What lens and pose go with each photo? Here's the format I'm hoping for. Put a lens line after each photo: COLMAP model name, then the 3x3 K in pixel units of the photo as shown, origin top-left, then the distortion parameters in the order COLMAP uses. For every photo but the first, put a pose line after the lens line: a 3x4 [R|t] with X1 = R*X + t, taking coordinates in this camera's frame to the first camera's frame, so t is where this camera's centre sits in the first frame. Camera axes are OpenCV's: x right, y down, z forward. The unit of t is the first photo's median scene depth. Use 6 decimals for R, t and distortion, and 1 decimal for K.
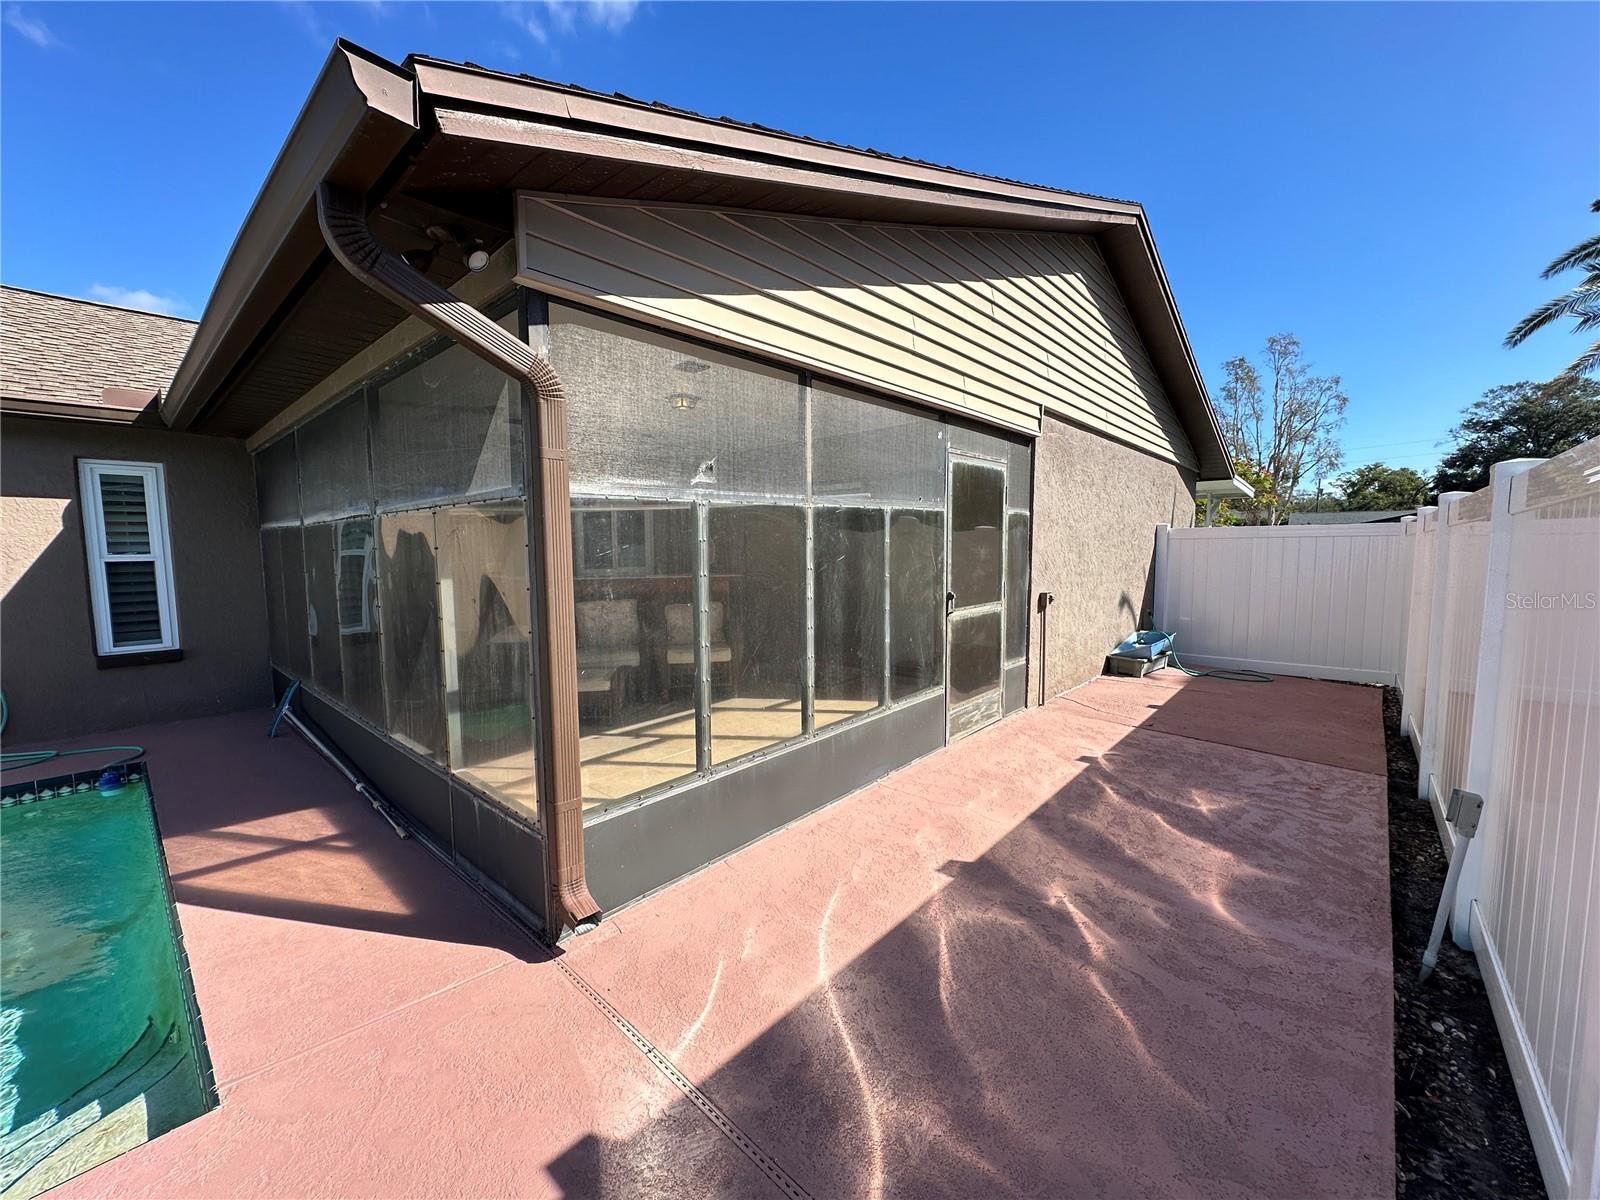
lens RADIAL K [[634.5, 0, 800.0], [0, 634.5, 600.0], [0, 0, 1]] dist [-0.002559, 0.000366]
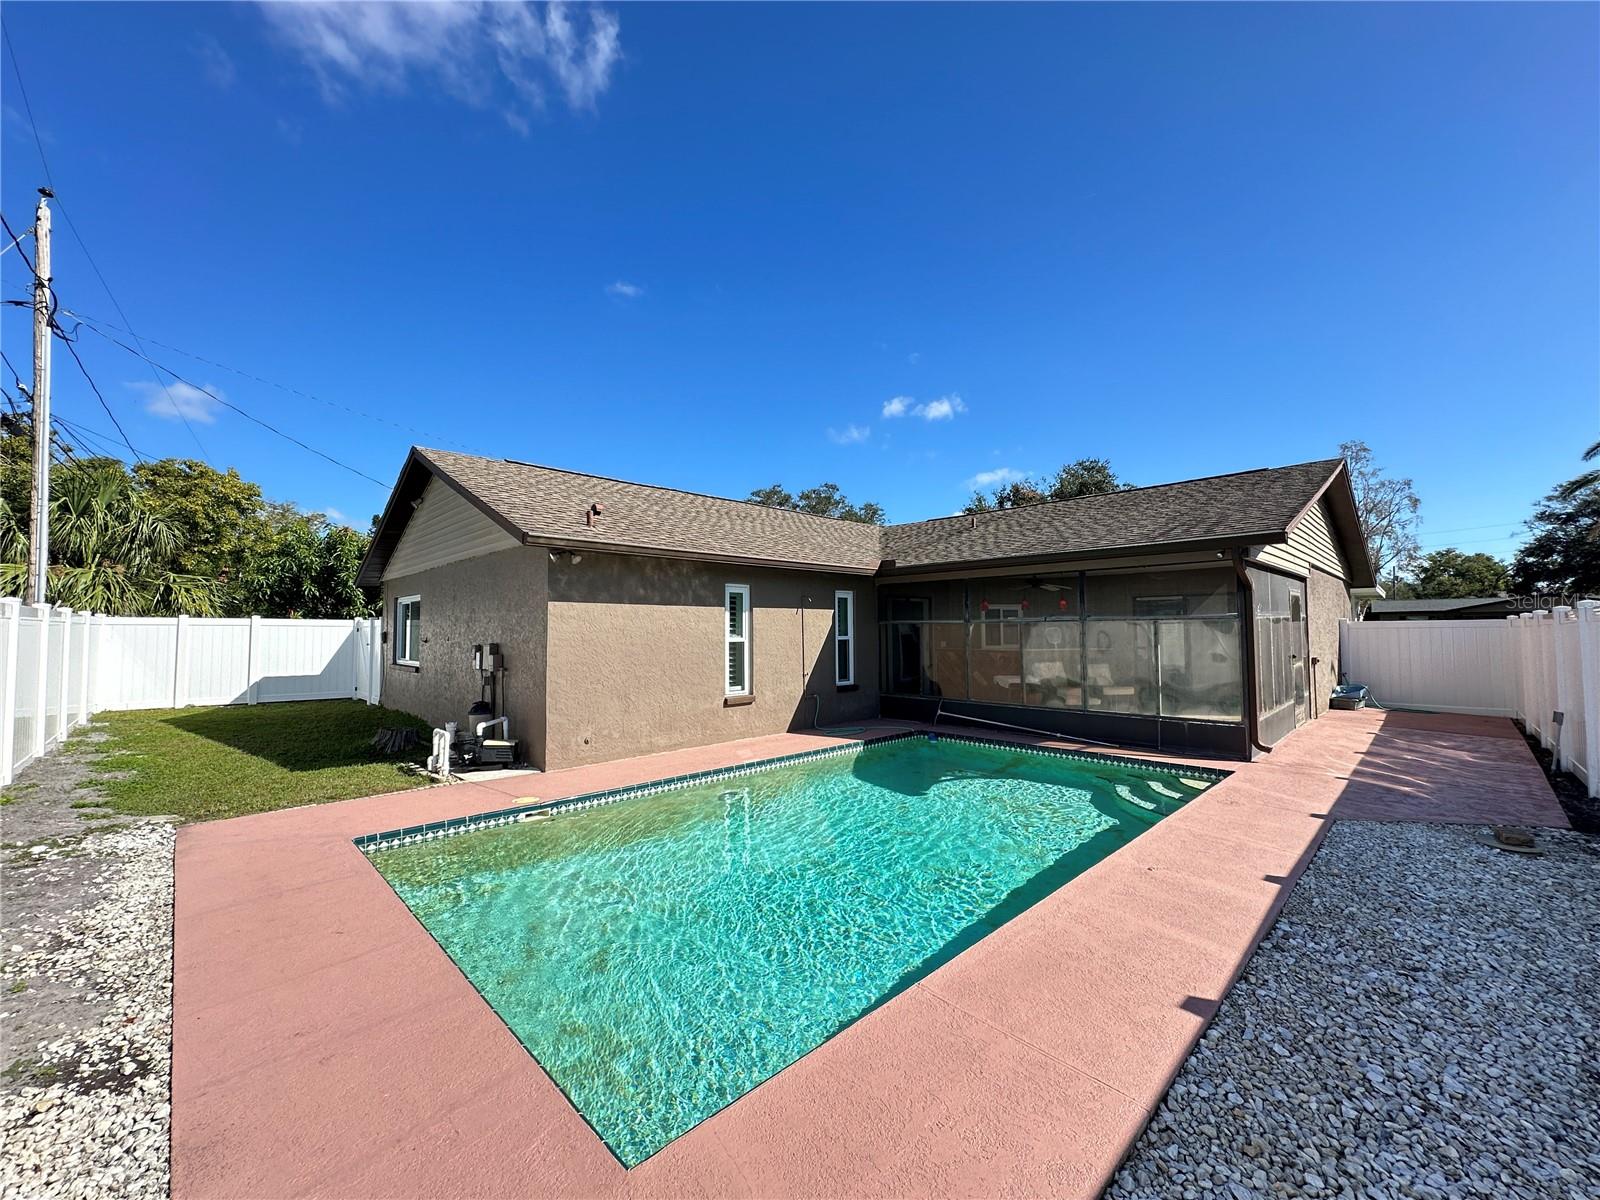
lens RADIAL K [[634.5, 0, 800.0], [0, 634.5, 600.0], [0, 0, 1]] dist [-0.002559, 0.000366]
pose [[0.997816, -0.002009, -0.066021, -1.781806], [-0.006863, 0.990974, -0.133879, 0.145127], [0.065694, 0.134039, 0.988796, -1.735297]]
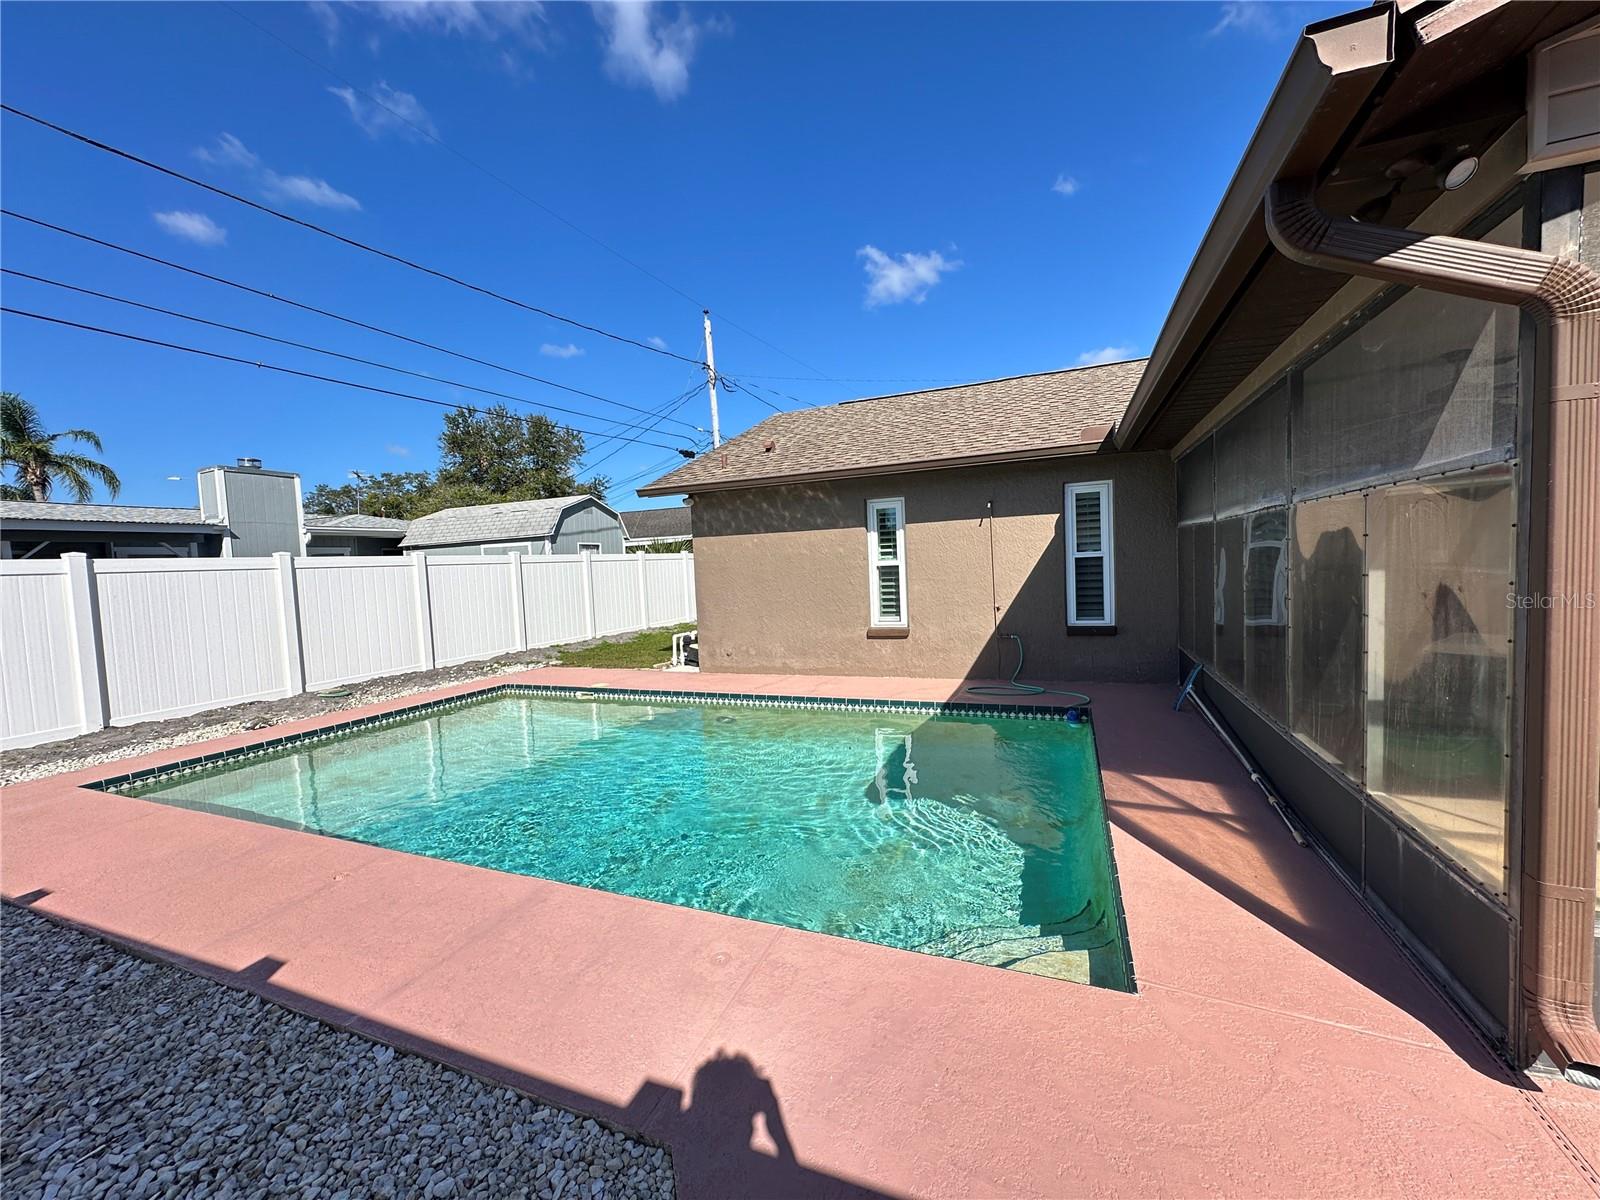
lens RADIAL K [[634.5, 0, 800.0], [0, 634.5, 600.0], [0, 0, 1]] dist [-0.002559, 0.000366]
pose [[0.334500, 0.047421, -0.941202, -0.003875], [-0.037434, 0.998614, 0.037010, 0.004625], [0.941652, 0.022853, 0.335811, -0.029105]]
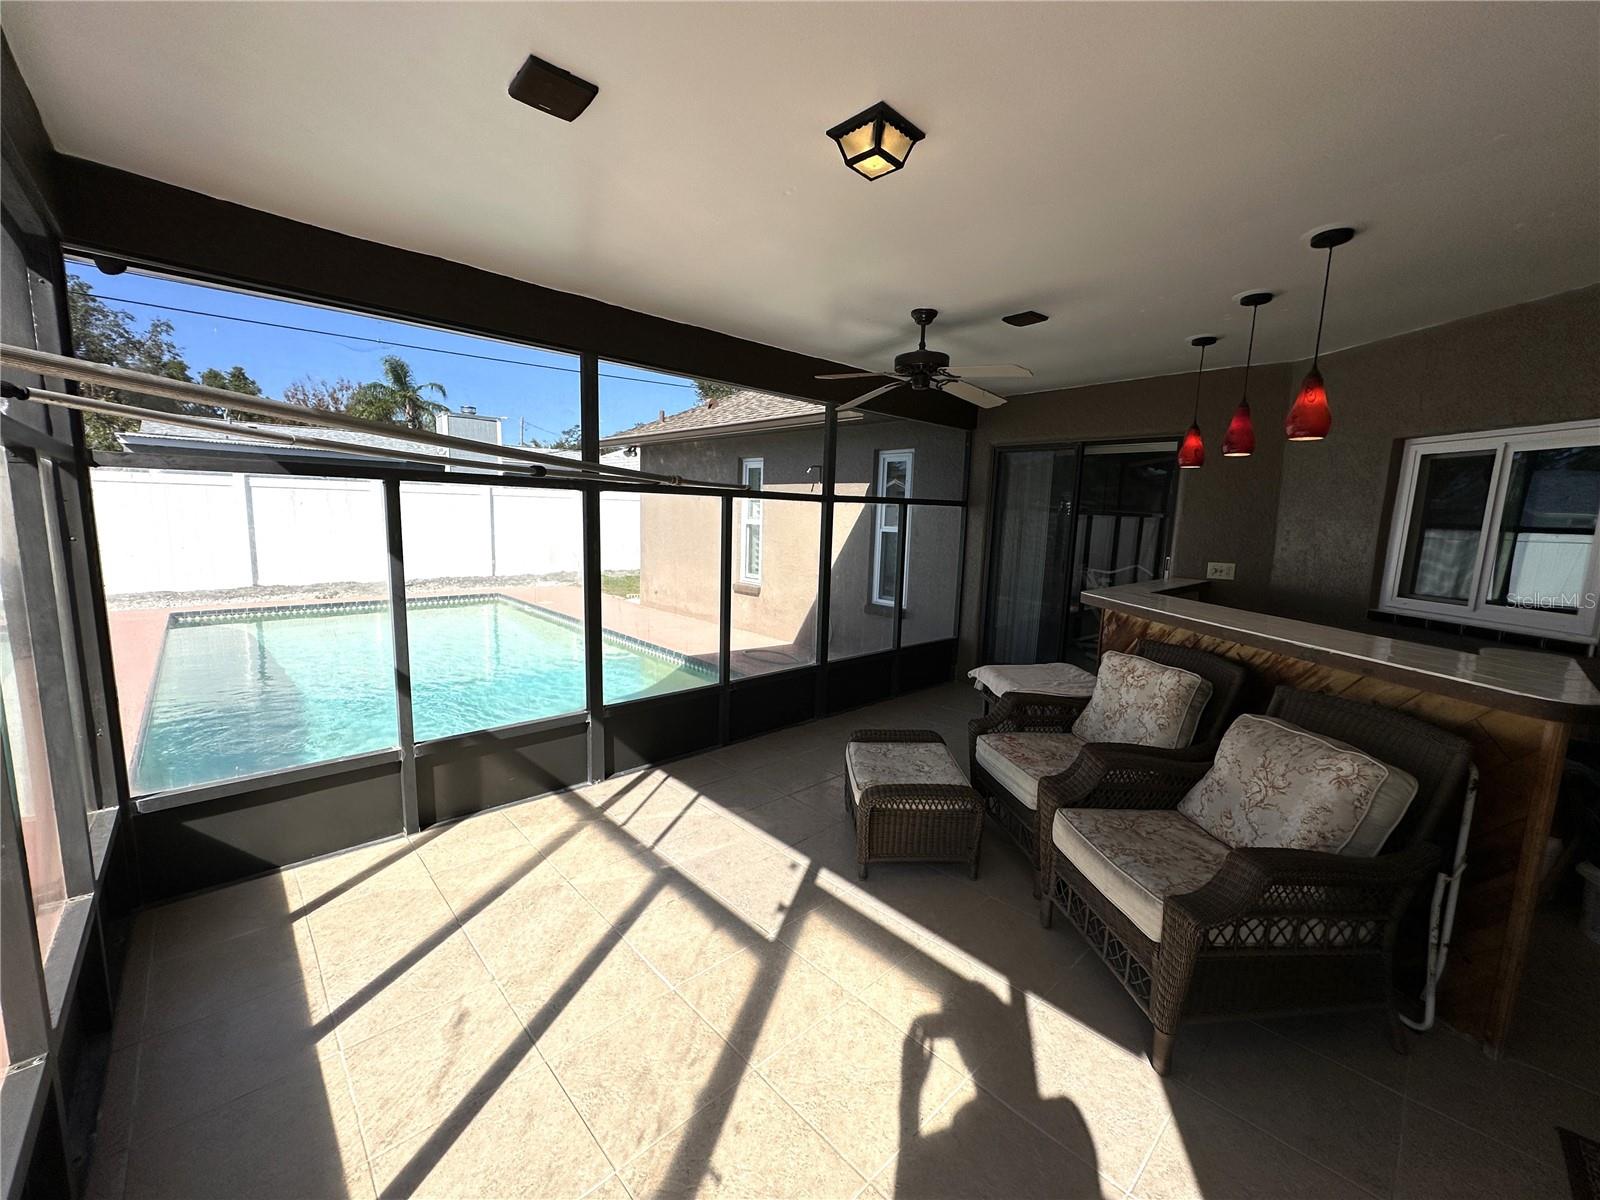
lens RADIAL K [[634.5, 0, 800.0], [0, 634.5, 600.0], [0, 0, 1]] dist [-0.002559, 0.000366]
pose [[-0.082037, 0.141347, -0.986555, 0.317145], [-0.115551, 0.981867, 0.150284, -0.158626], [0.989908, 0.126326, -0.064217, 1.535796]]
